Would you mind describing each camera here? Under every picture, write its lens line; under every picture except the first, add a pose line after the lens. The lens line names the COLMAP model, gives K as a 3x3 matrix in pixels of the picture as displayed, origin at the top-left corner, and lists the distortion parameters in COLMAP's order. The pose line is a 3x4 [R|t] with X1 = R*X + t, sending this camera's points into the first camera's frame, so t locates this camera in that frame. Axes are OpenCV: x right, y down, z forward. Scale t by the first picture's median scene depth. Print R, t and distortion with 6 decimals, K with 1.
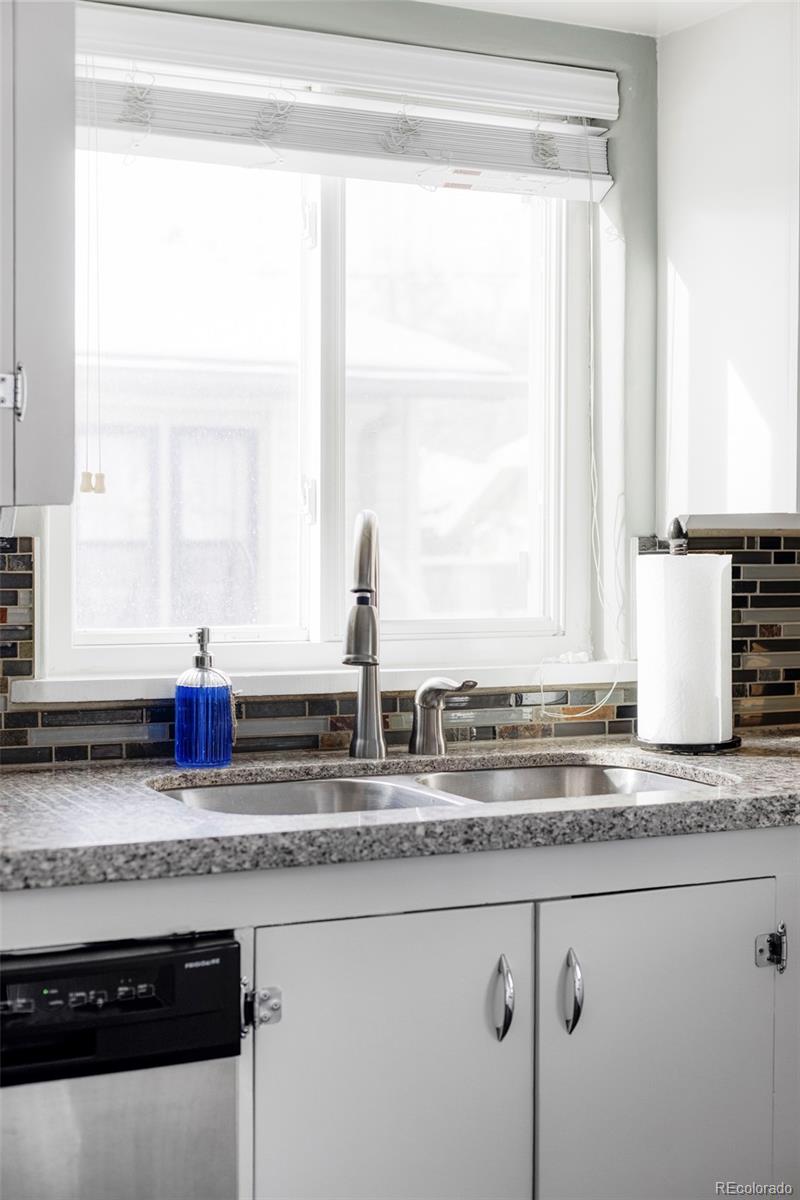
lens RADIAL K [[1746.3, 0, 400.0], [0, 1746.3, 600.0], [0, 0, 1]] dist [-0.013604, -0.010742]
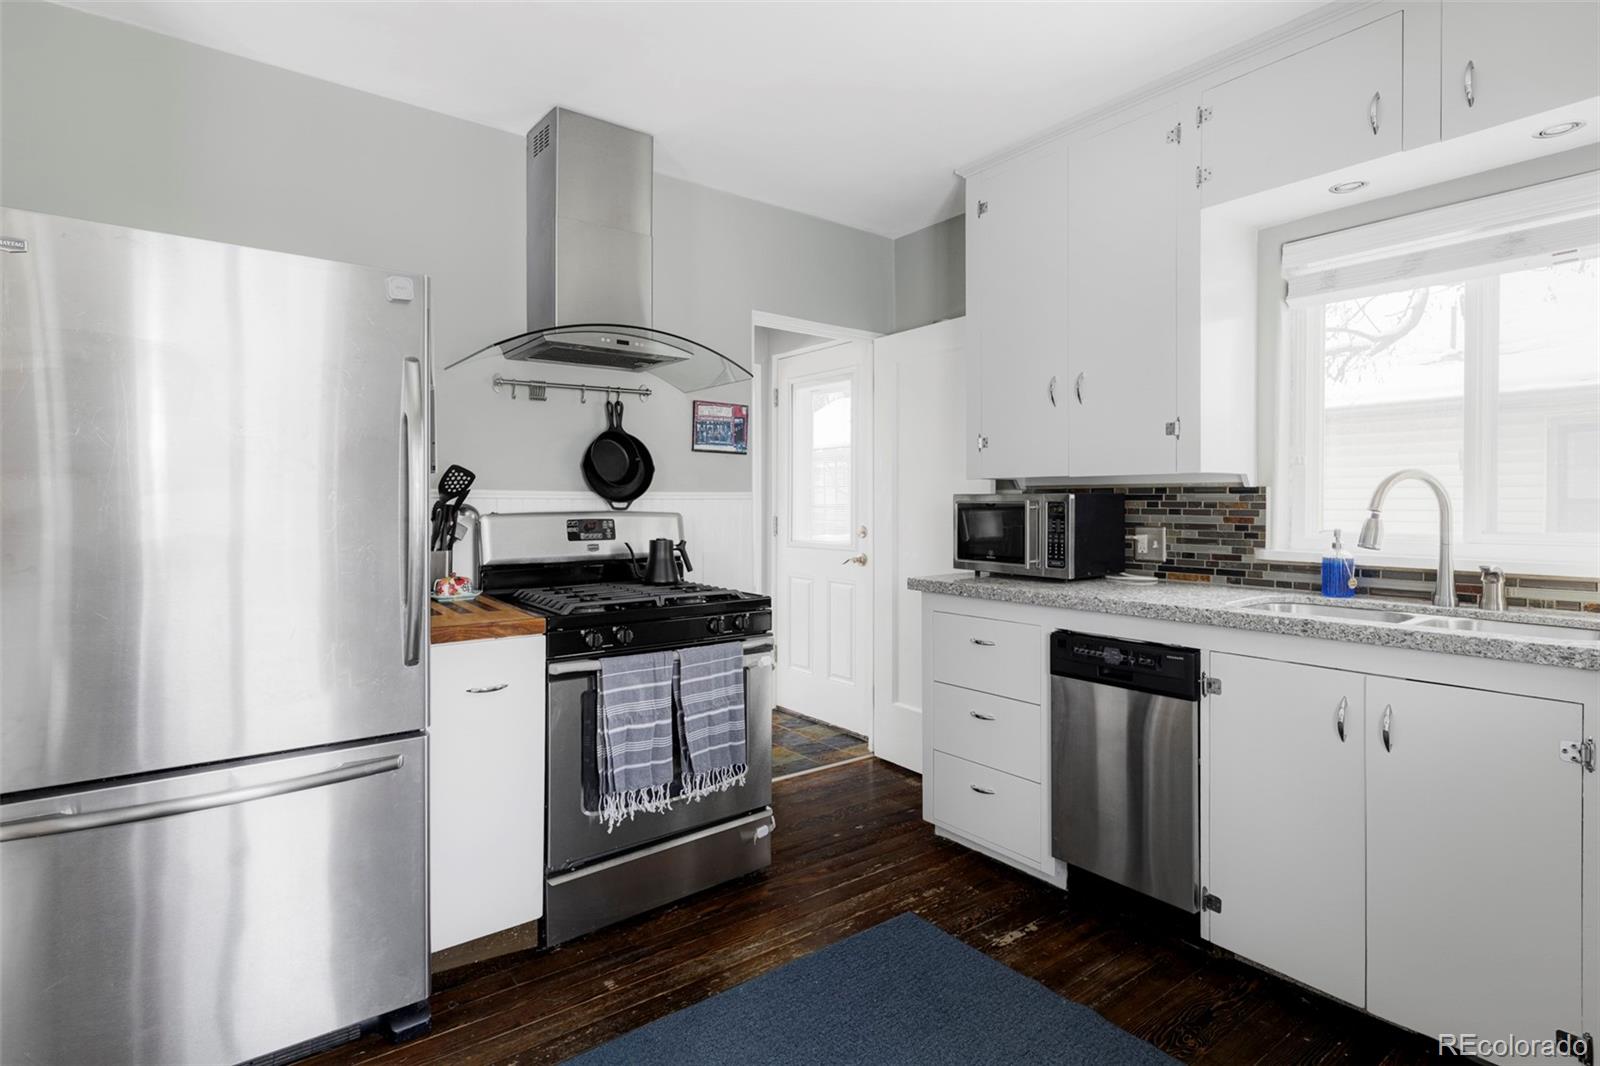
lens RADIAL K [[813.9, 0, 799.3], [0, 813.9, 505.2], [0, 0, 1]] dist [0.000831, -0.000187]
pose [[0.206785, -0.000697, -0.978386, 0.697560], [-0.033029, 0.999425, -0.007693, 0.016317], [0.977829, 0.033906, 0.206643, 0.191092]]
